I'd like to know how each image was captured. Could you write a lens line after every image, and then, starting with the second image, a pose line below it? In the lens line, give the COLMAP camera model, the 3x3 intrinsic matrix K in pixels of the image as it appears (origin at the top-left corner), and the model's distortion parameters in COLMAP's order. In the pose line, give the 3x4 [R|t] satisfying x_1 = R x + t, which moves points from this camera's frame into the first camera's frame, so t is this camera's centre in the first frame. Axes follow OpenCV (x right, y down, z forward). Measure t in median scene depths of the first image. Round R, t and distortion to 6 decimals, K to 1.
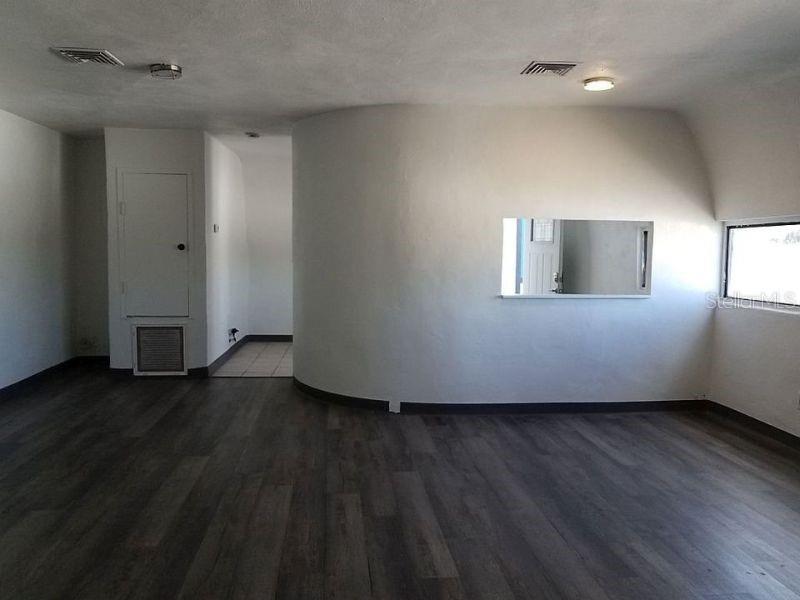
lens RADIAL K [[627.4, 0, 400.0], [0, 627.4, 300.0], [0, 0, 1]] dist [-0.001526, -0.004246]
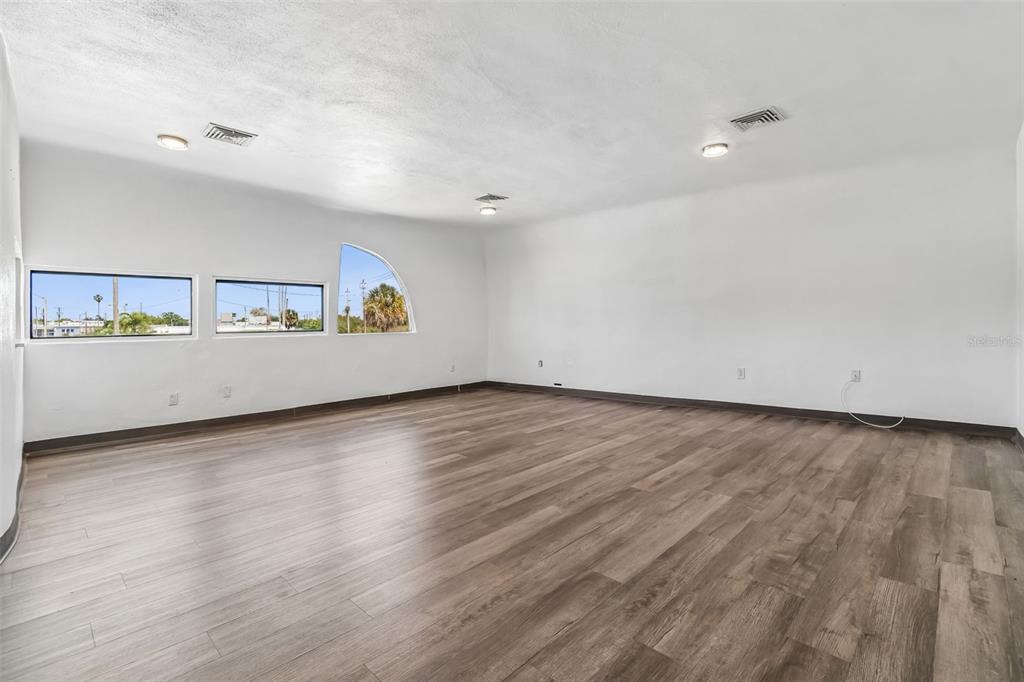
lens RADIAL K [[460.2, 0, 515.1], [0, 460.2, 326.3], [0, 0, 1]] dist [0.001302, 0.000452]
pose [[-0.651010, -0.011421, 0.758983, -0.678464], [0.062312, 0.995708, 0.068430, -0.032060], [-0.756507, 0.091843, -0.647504, 1.047879]]
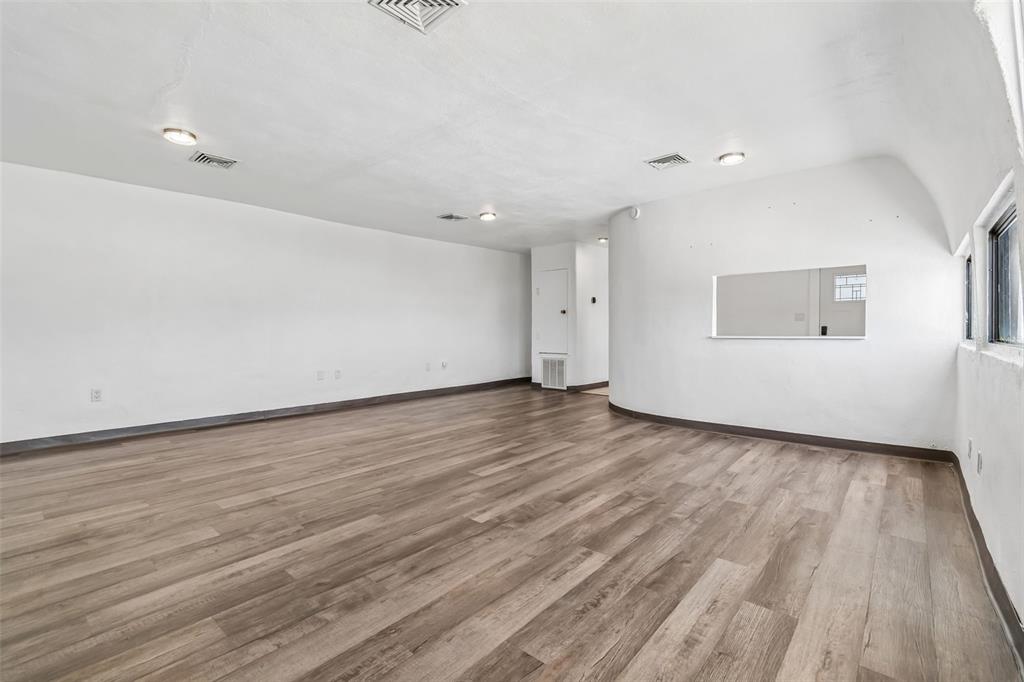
lens RADIAL K [[460.2, 0, 515.1], [0, 460.2, 326.3], [0, 0, 1]] dist [0.001302, 0.000452]
pose [[0.686776, -0.020733, -0.726573, 0.652914], [-0.042806, 0.996705, -0.068902, 0.062767], [0.725607, 0.078422, 0.683626, 0.085573]]
